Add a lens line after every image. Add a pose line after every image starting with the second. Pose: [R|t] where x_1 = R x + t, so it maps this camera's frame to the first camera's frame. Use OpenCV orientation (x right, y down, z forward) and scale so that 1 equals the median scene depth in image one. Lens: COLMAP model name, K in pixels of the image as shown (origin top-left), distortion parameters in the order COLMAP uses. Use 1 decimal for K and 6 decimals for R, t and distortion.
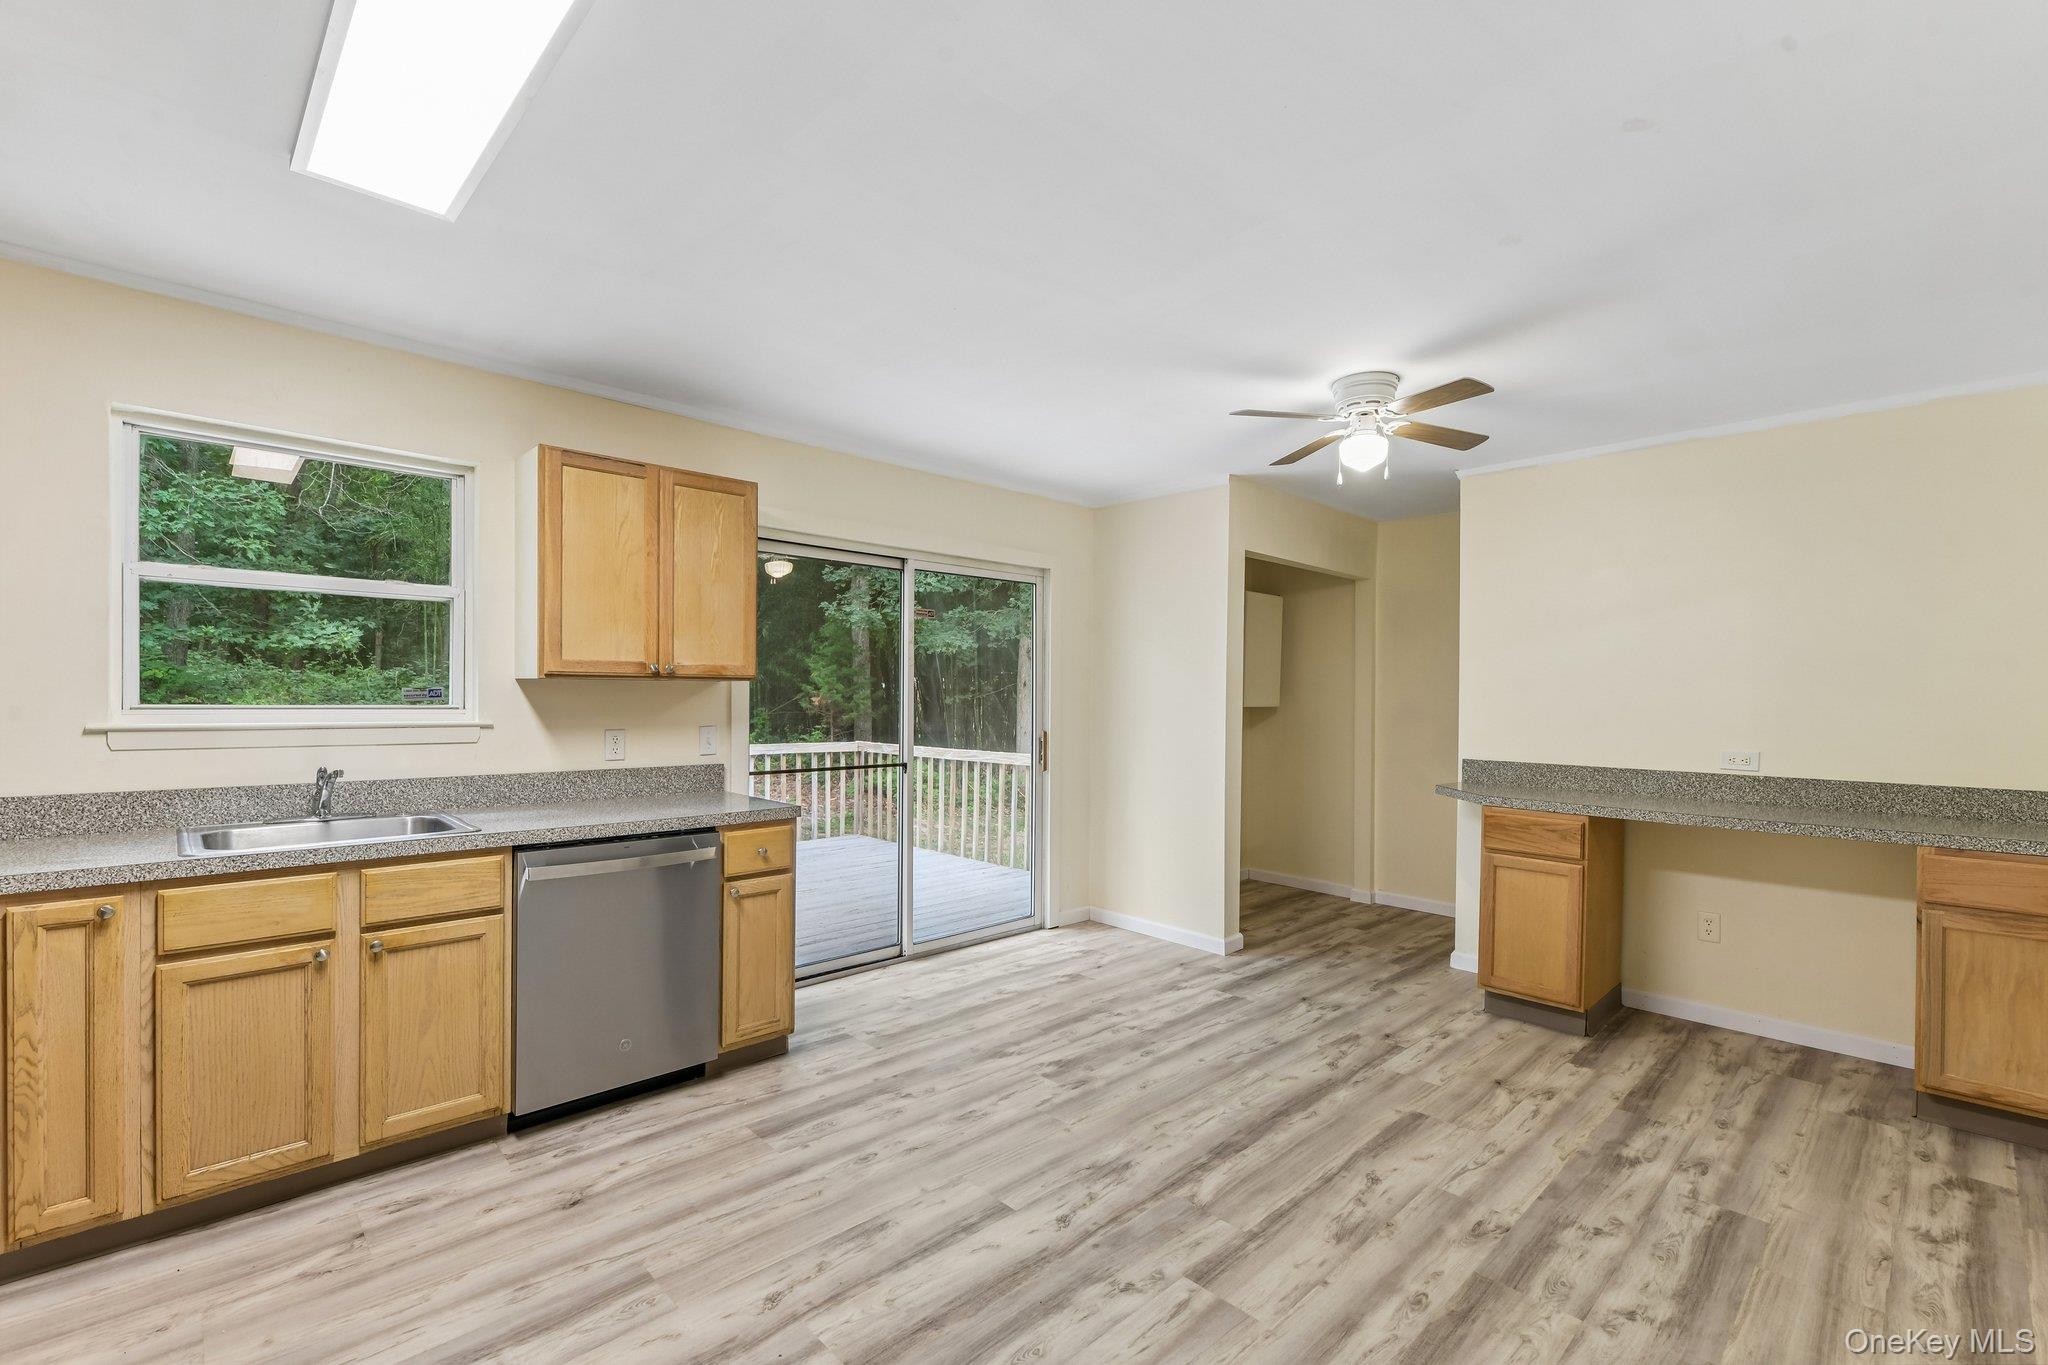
lens RADIAL K [[898.8, 0, 1012.9], [0, 898.8, 700.9], [0, 0, 1]] dist [0.011833, -0.007143]
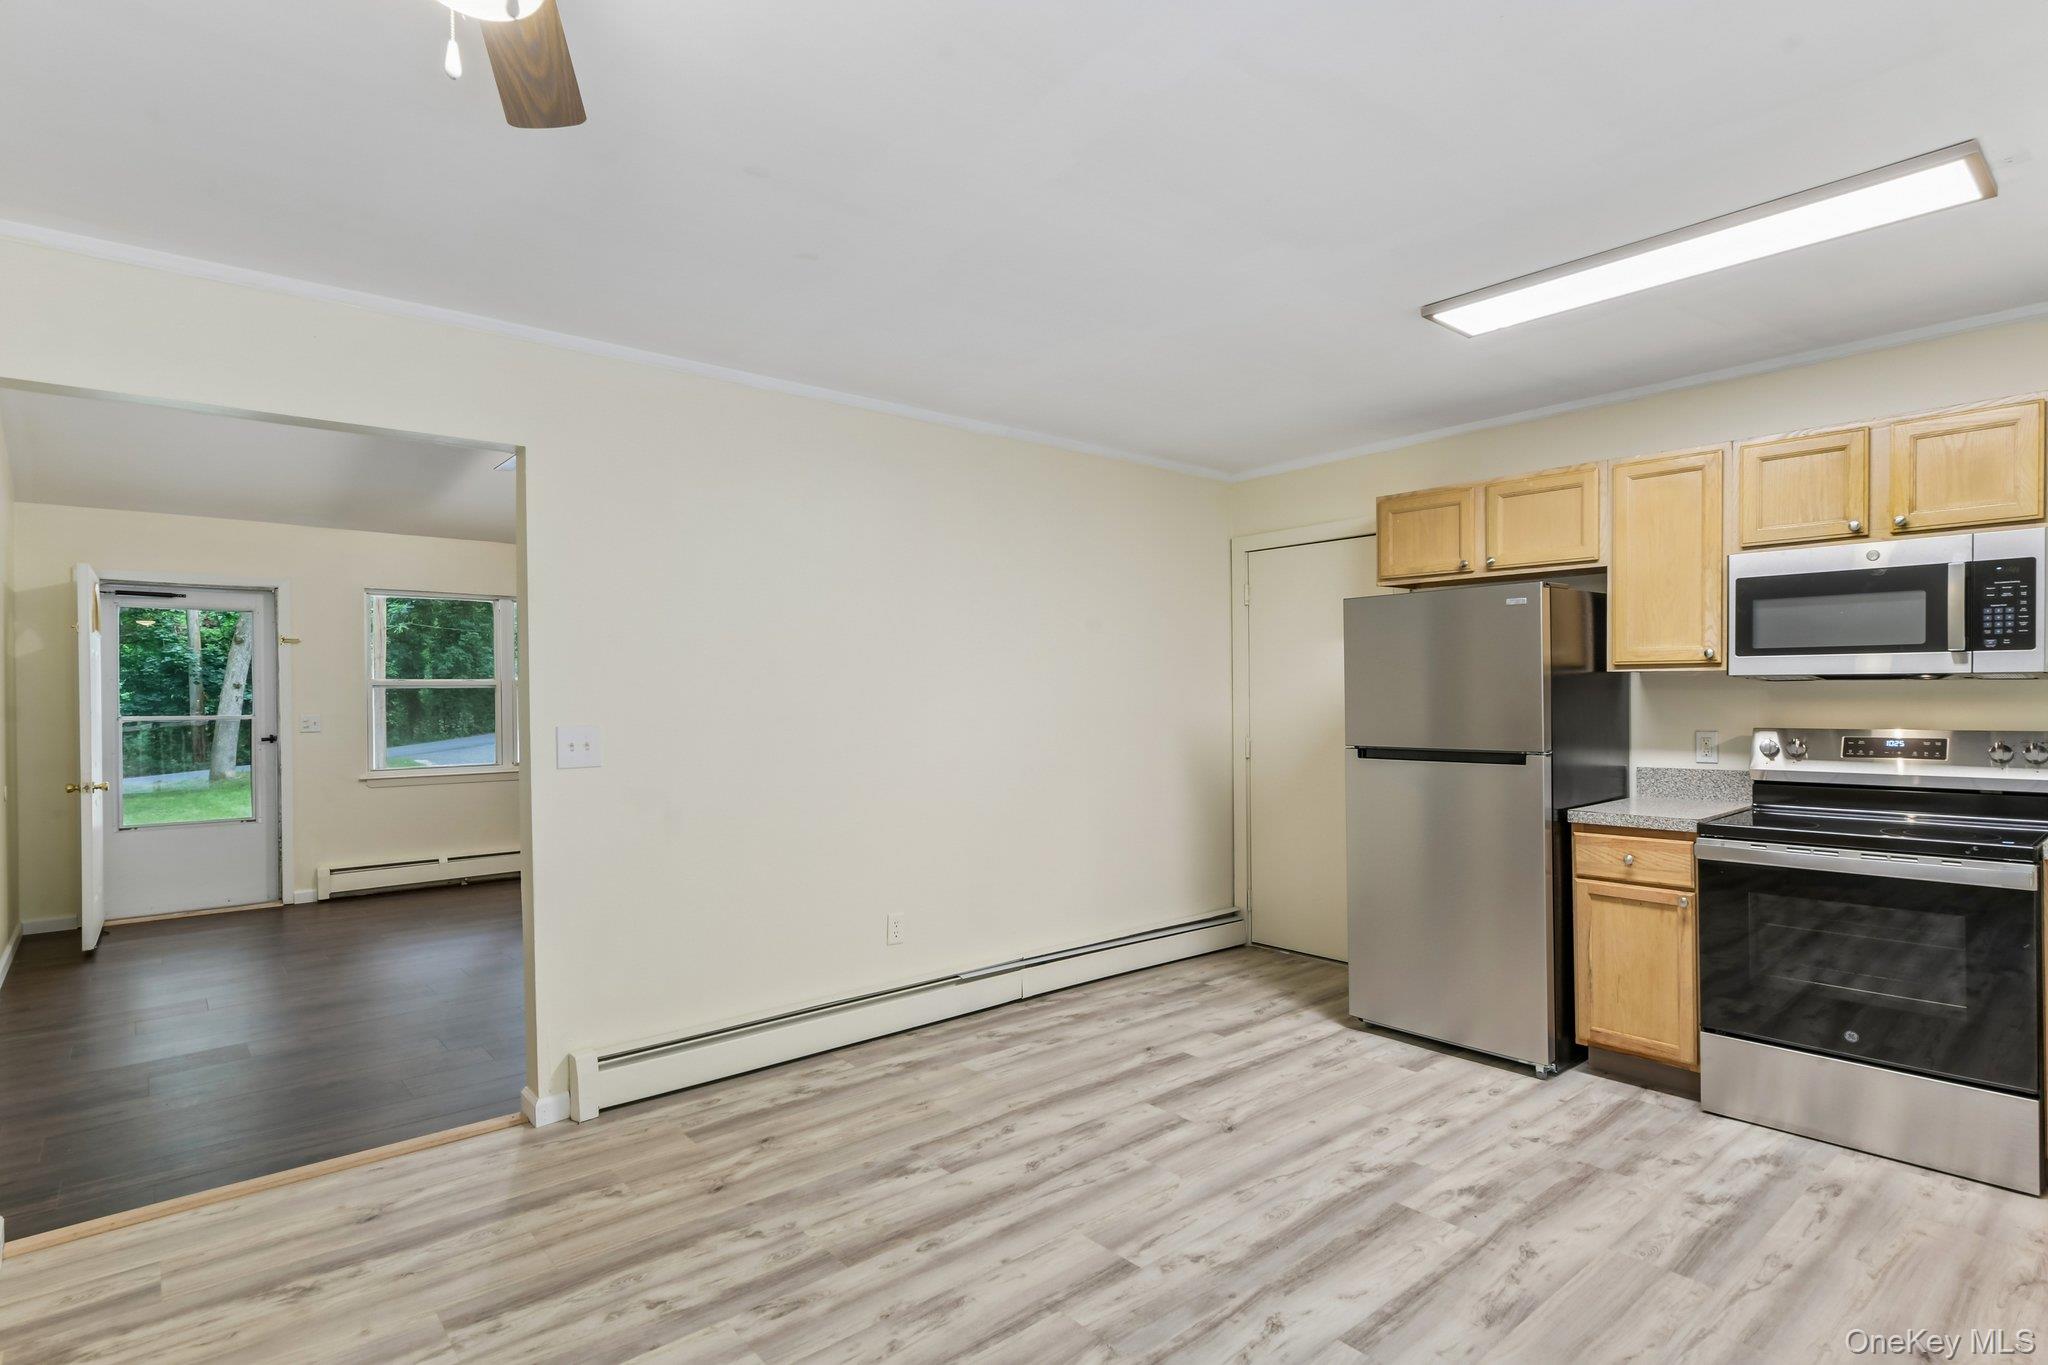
lens RADIAL K [[1021.4, 0, 1030.1], [0, 1021.4, 700.2], [0, 0, 1]] dist [0.003199, -0.001088]
pose [[-0.999133, -0.001238, 0.041605, 0.171219], [-0.000839, 0.999953, 0.009609, -0.004649], [-0.041615, 0.009566, -0.999088, 1.374203]]
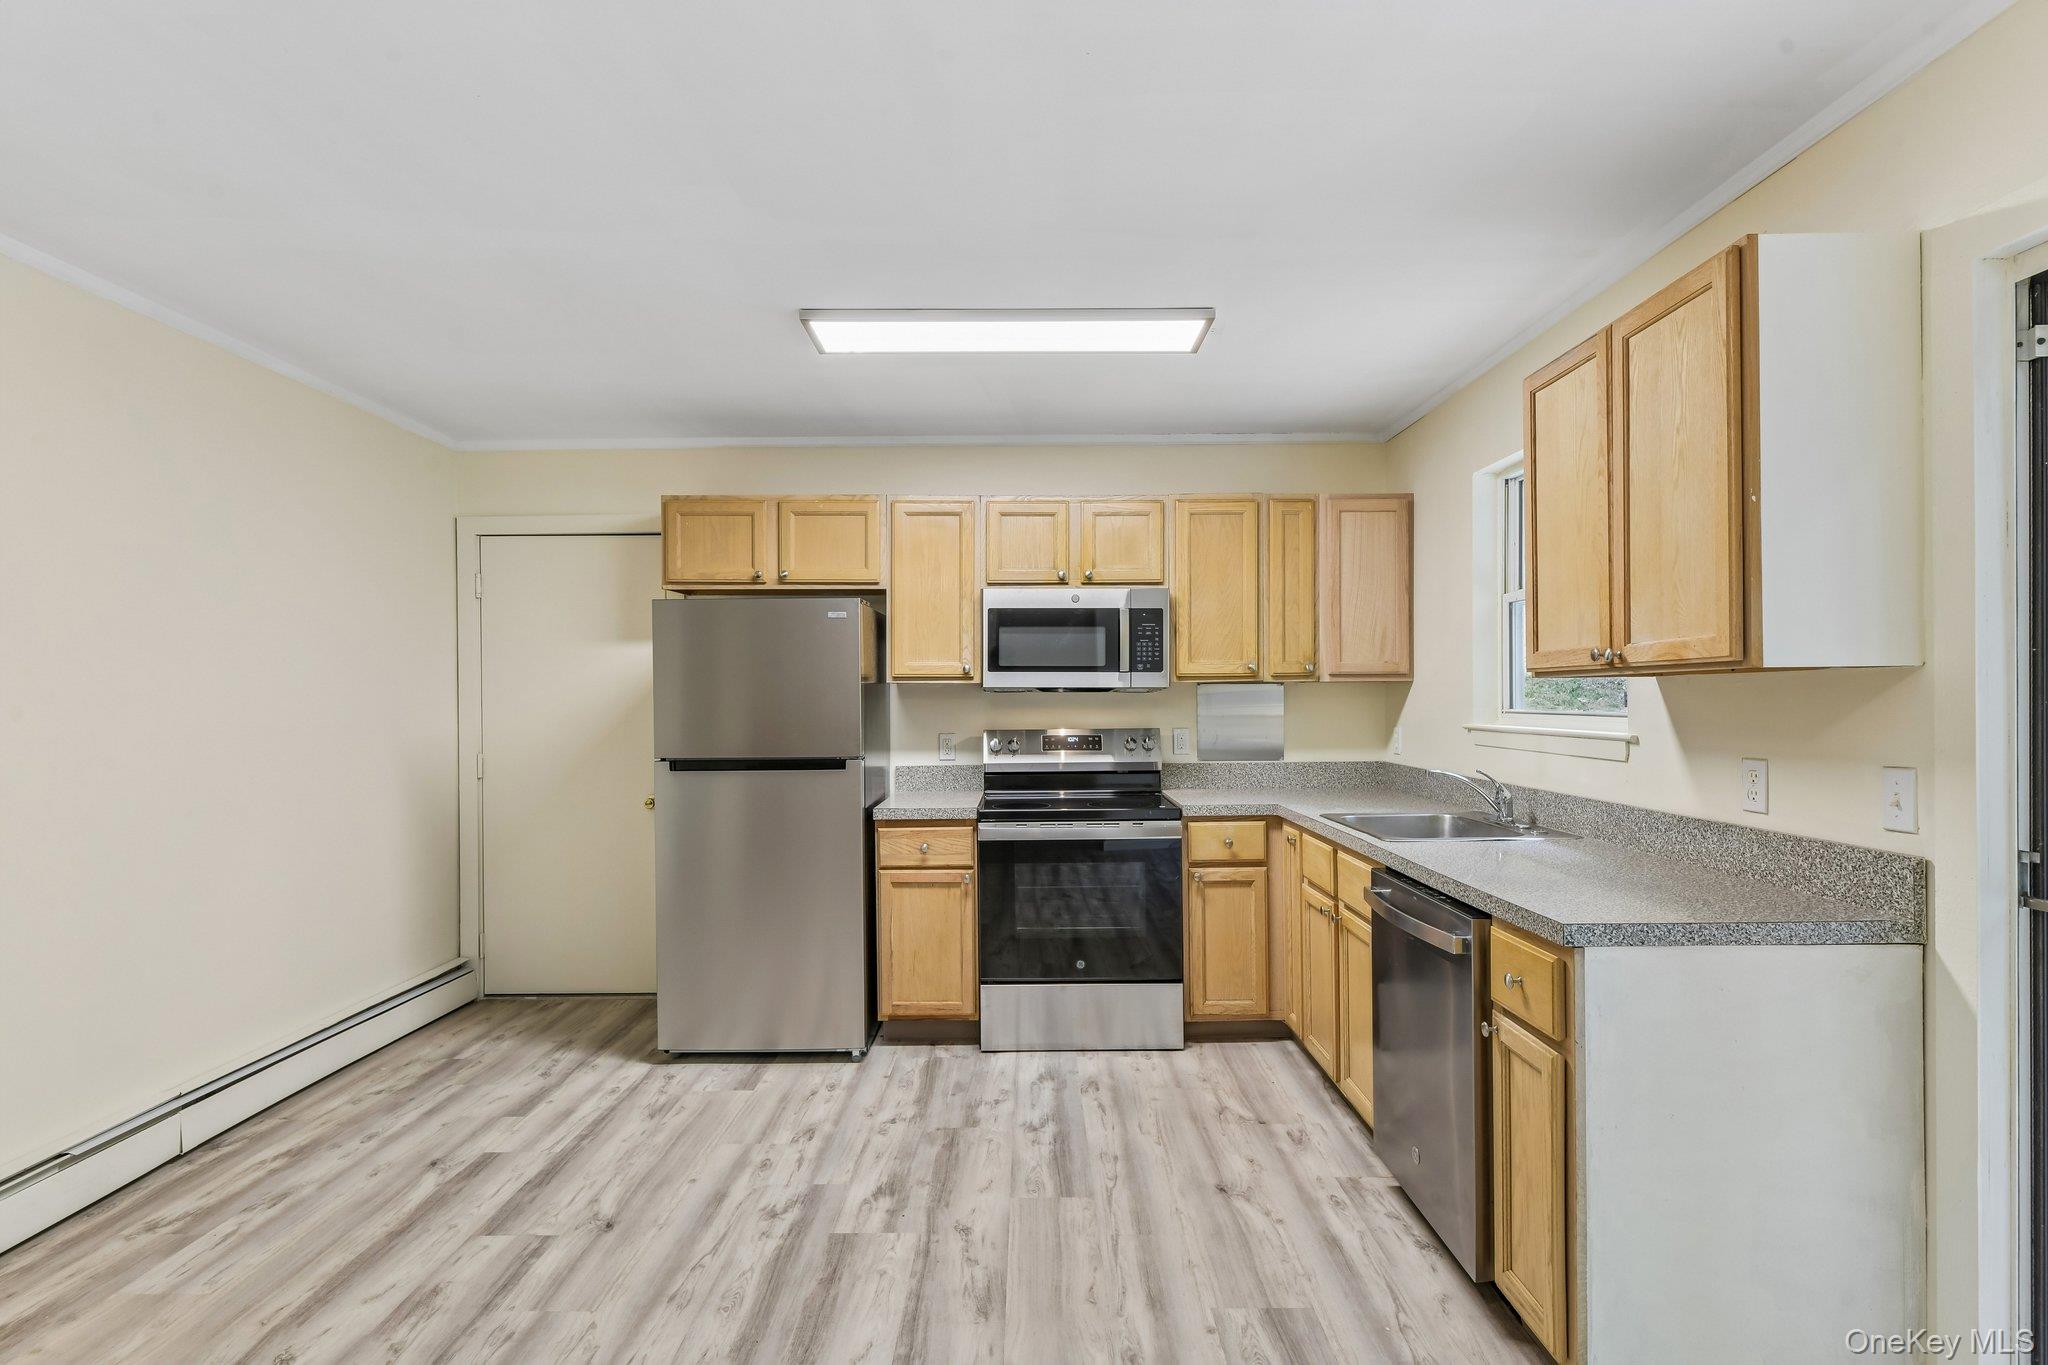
lens RADIAL K [[983.4, 0, 1013.1], [0, 983.4, 699.2], [0, 0, 1]] dist [0.004154, -0.000969]
pose [[-0.690178, -0.003584, -0.723631, 0.364953], [-0.003263, 0.999993, -0.001841, -0.003671], [0.723633, 0.001091, -0.690185, 1.168195]]
